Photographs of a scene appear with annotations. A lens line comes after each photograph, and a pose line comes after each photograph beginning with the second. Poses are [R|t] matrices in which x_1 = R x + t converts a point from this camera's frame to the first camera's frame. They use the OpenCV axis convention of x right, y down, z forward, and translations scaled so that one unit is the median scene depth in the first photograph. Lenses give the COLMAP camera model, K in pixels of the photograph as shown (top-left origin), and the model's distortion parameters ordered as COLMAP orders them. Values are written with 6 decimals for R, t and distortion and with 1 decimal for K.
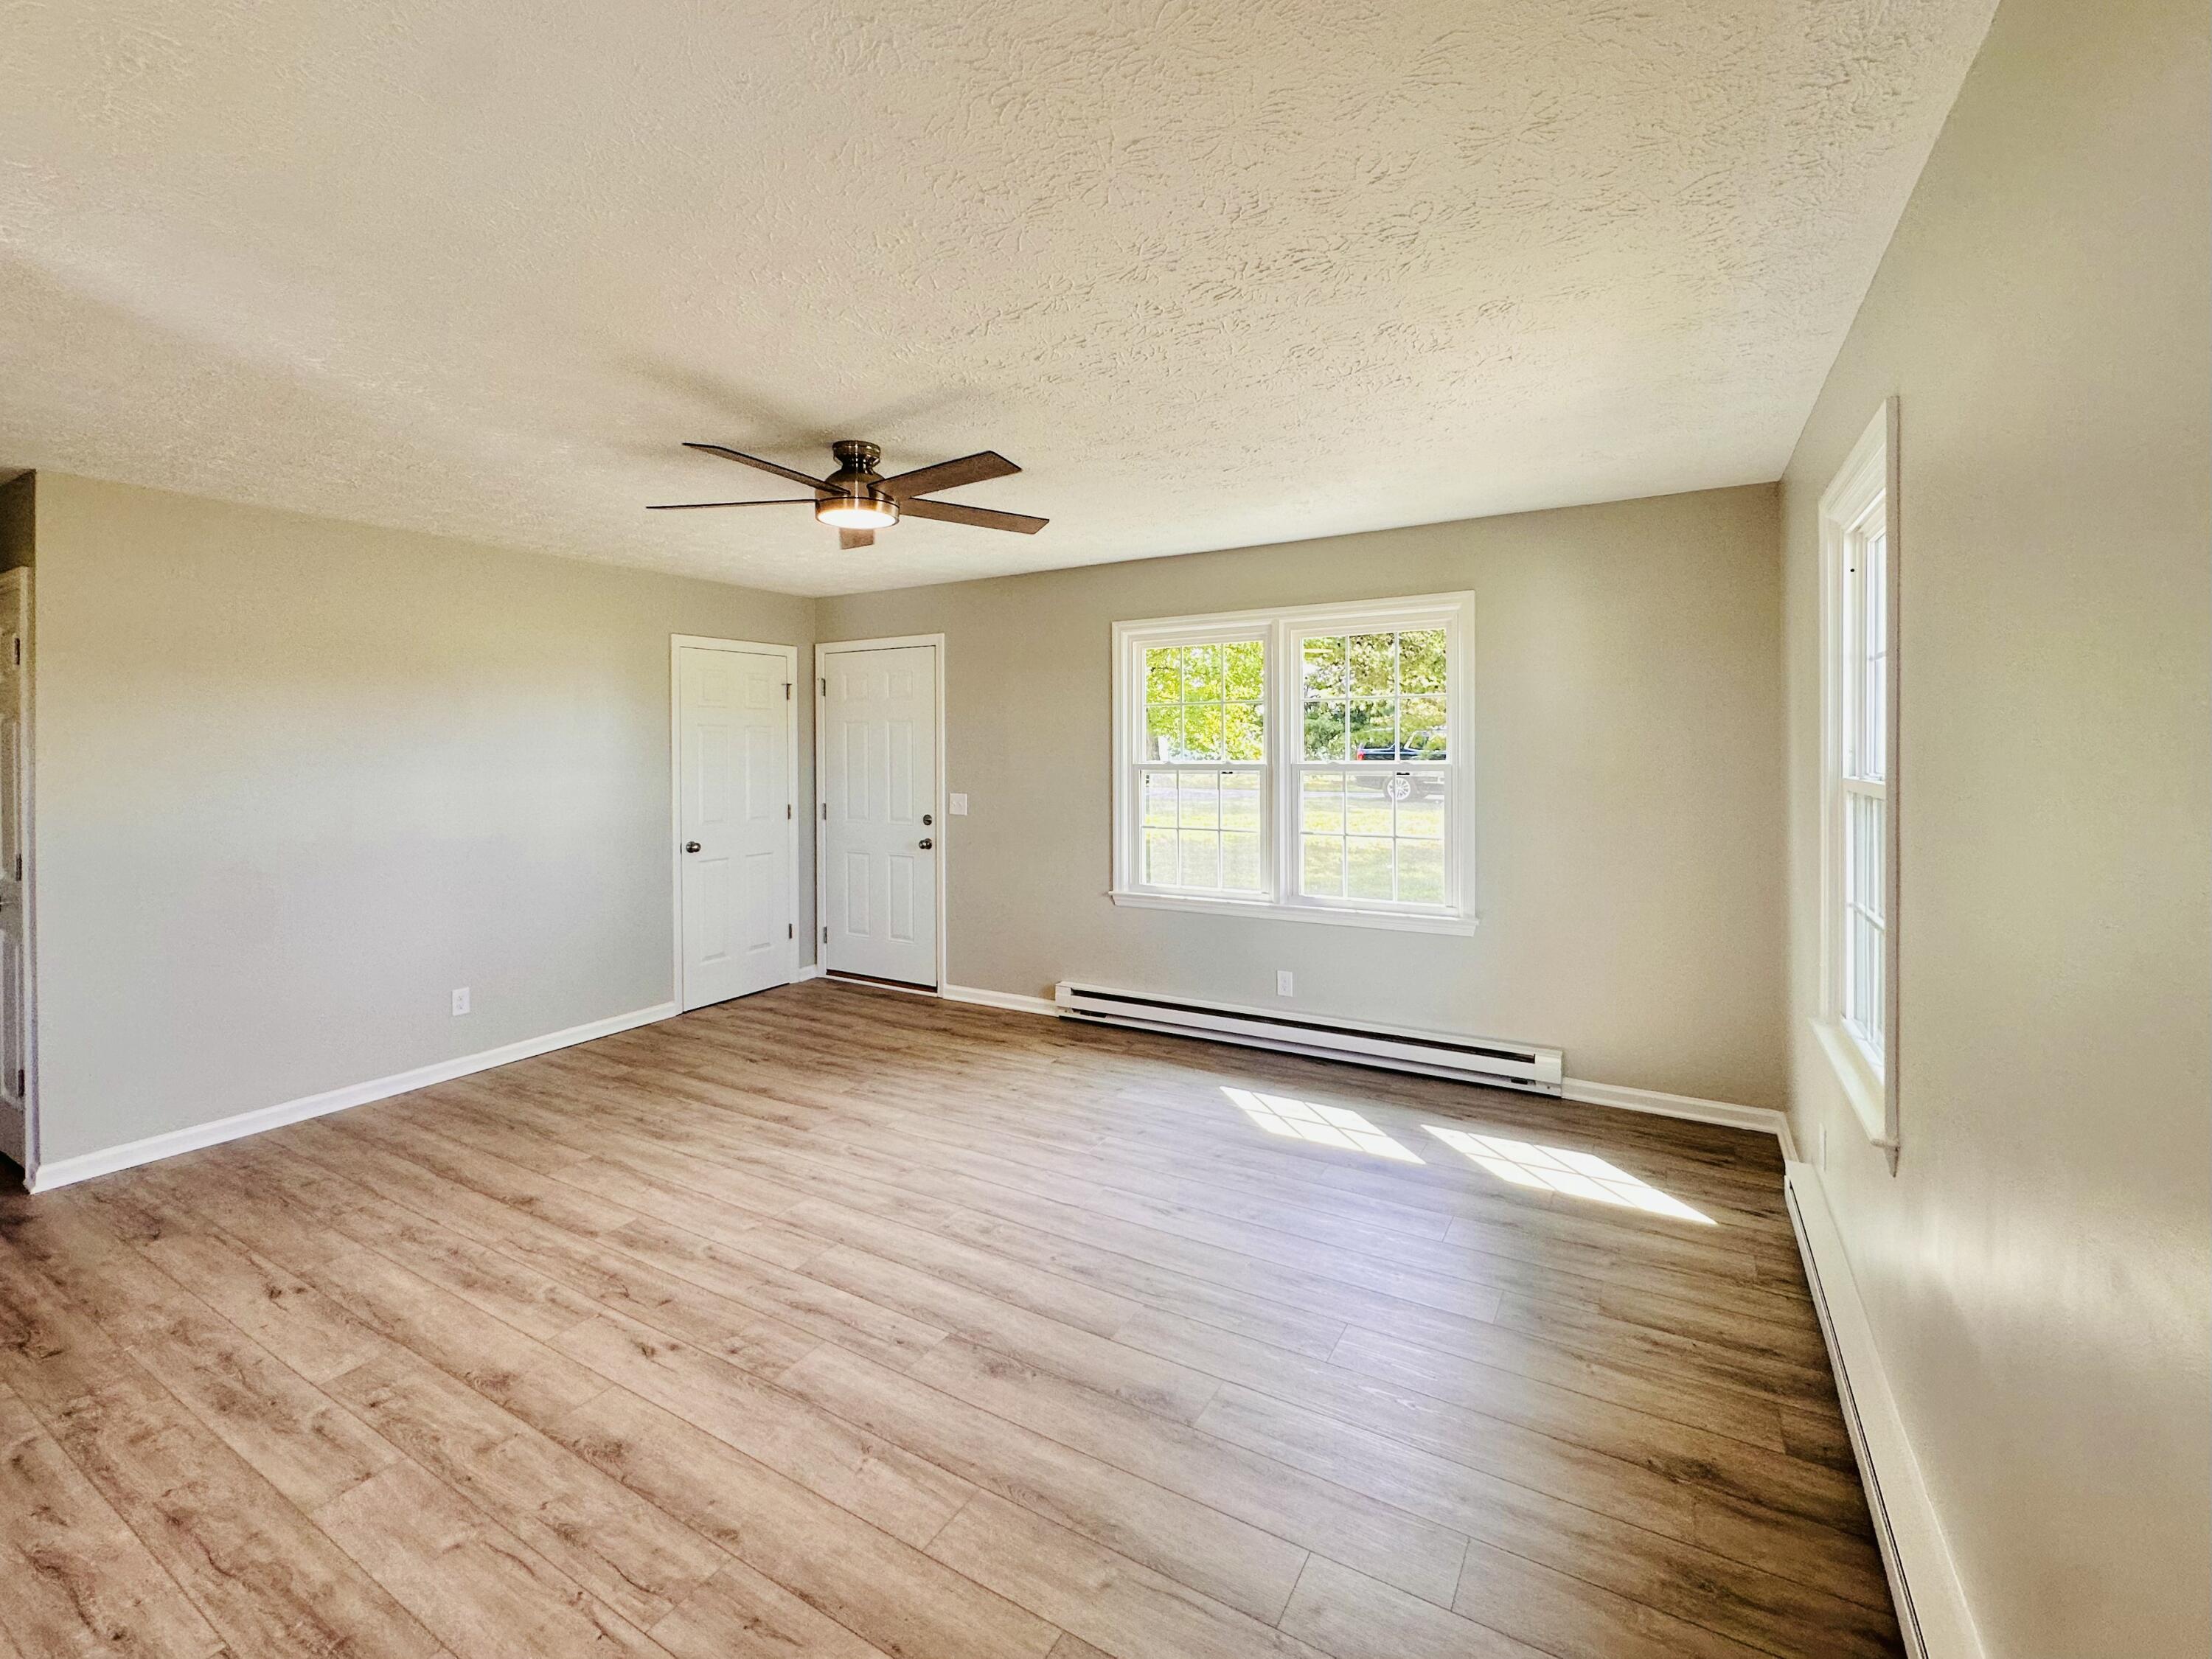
lens RADIAL K [[998.5, 0, 1097.9], [0, 998.5, 766.8], [0, 0, 1]] dist [-0.003487, -0.001250]
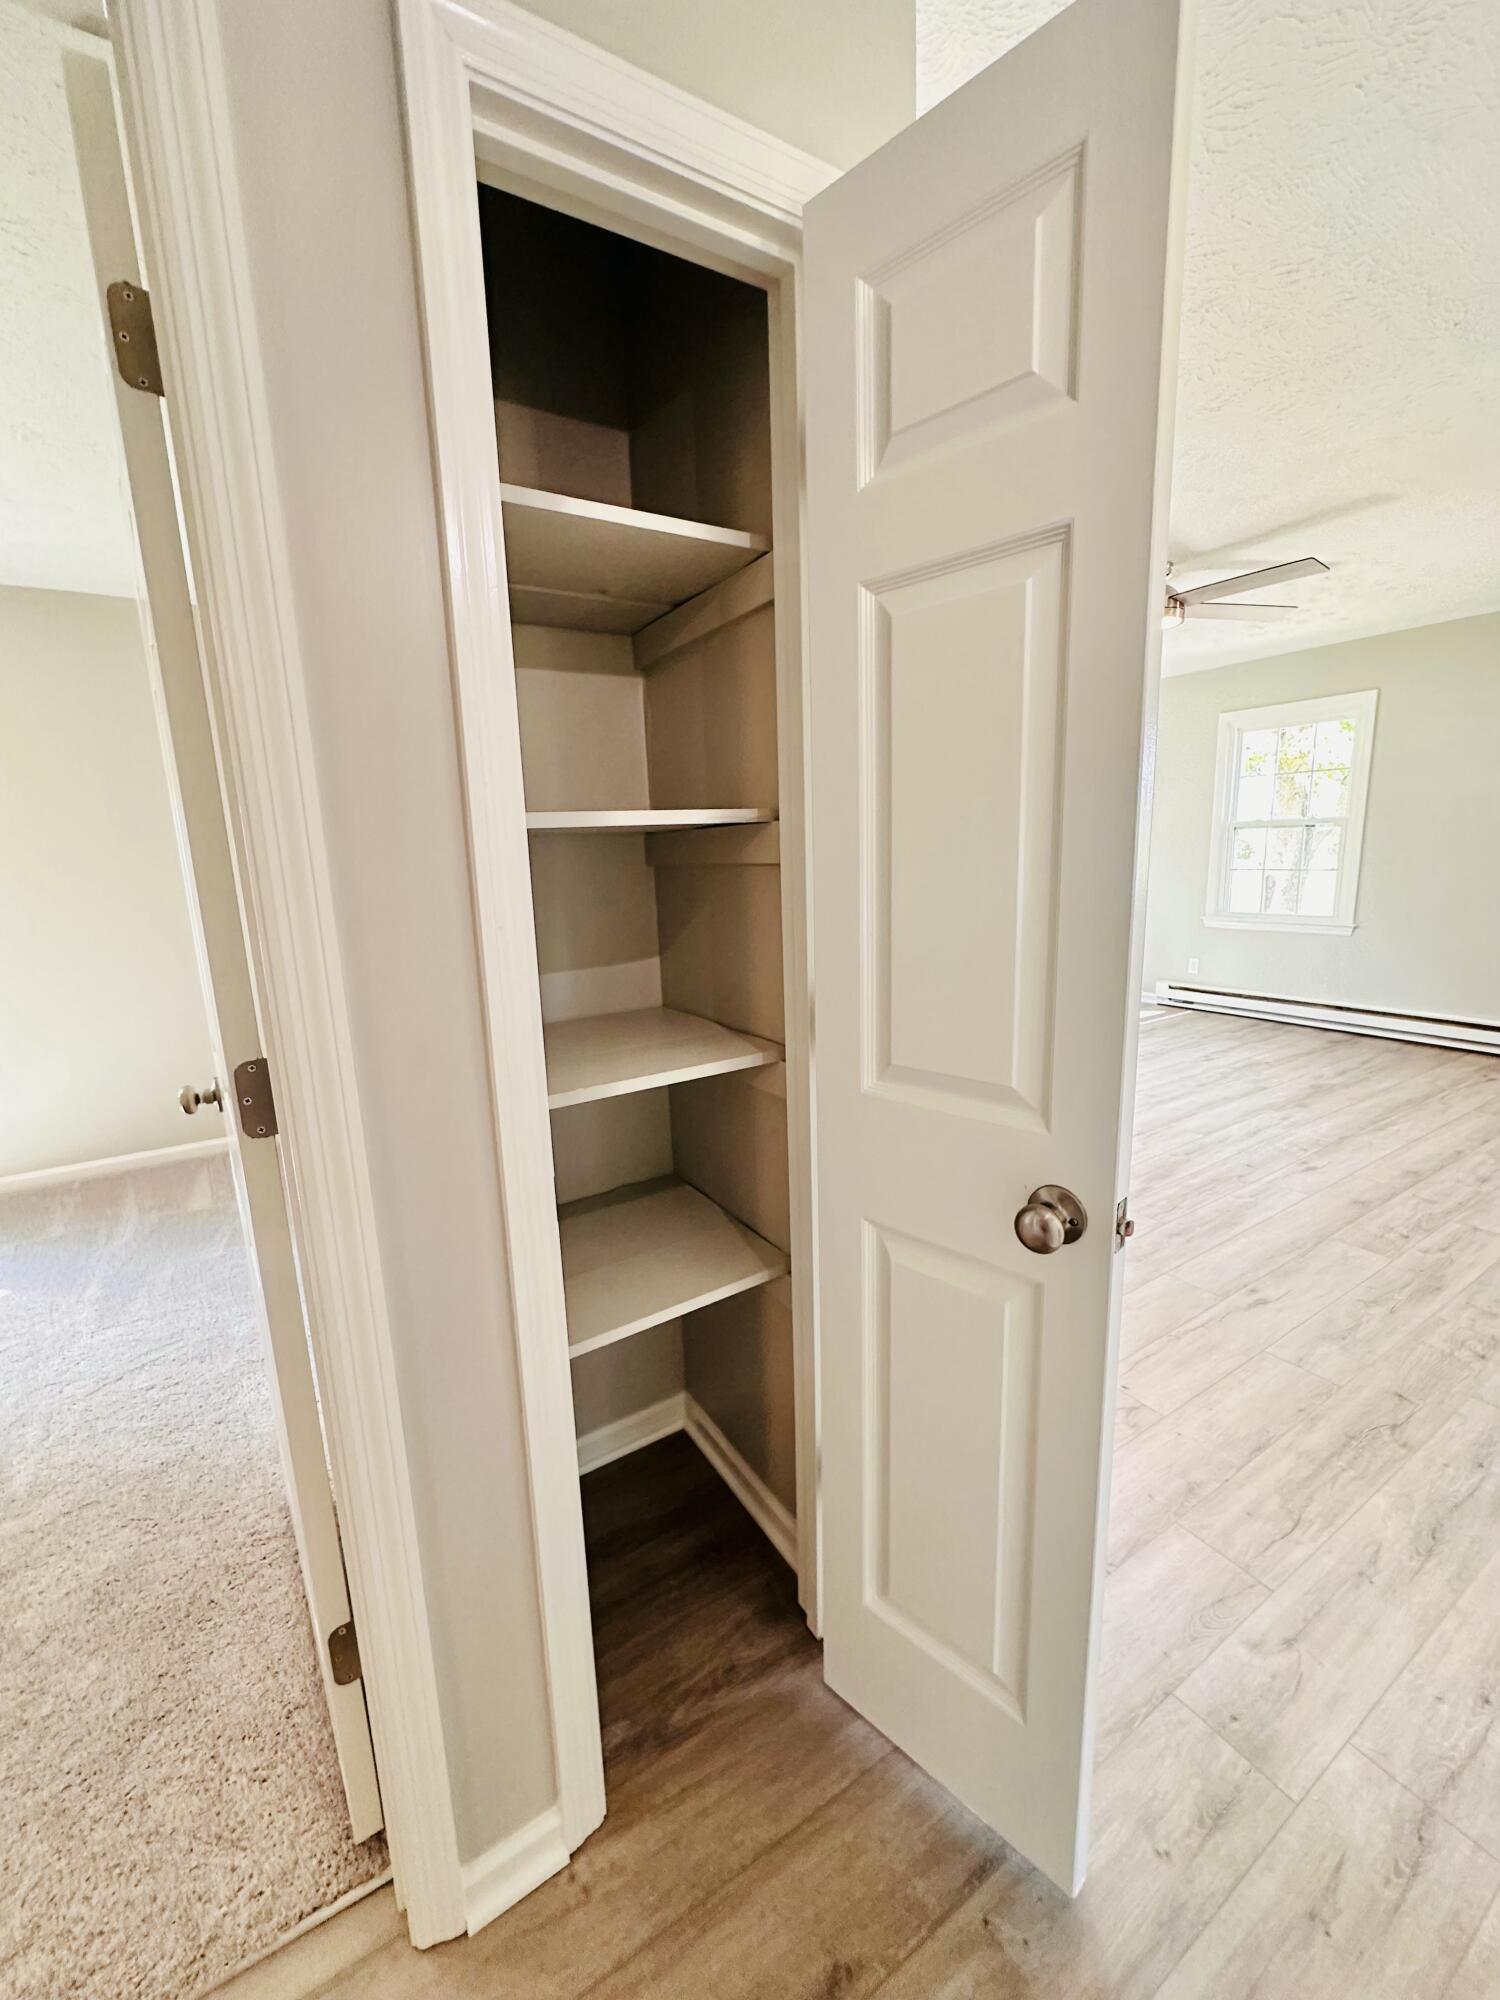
lens RADIAL K [[798.2, 0, 750.0], [0, 798.2, 1000.0], [0, 0, 1]] dist [0.000099, 0.000038]
pose [[0.450750, -0.182283, 0.873840, -2.004076], [0.059315, 0.982881, 0.174433, 0.023284], [-0.890677, -0.026794, 0.453846, 1.248943]]
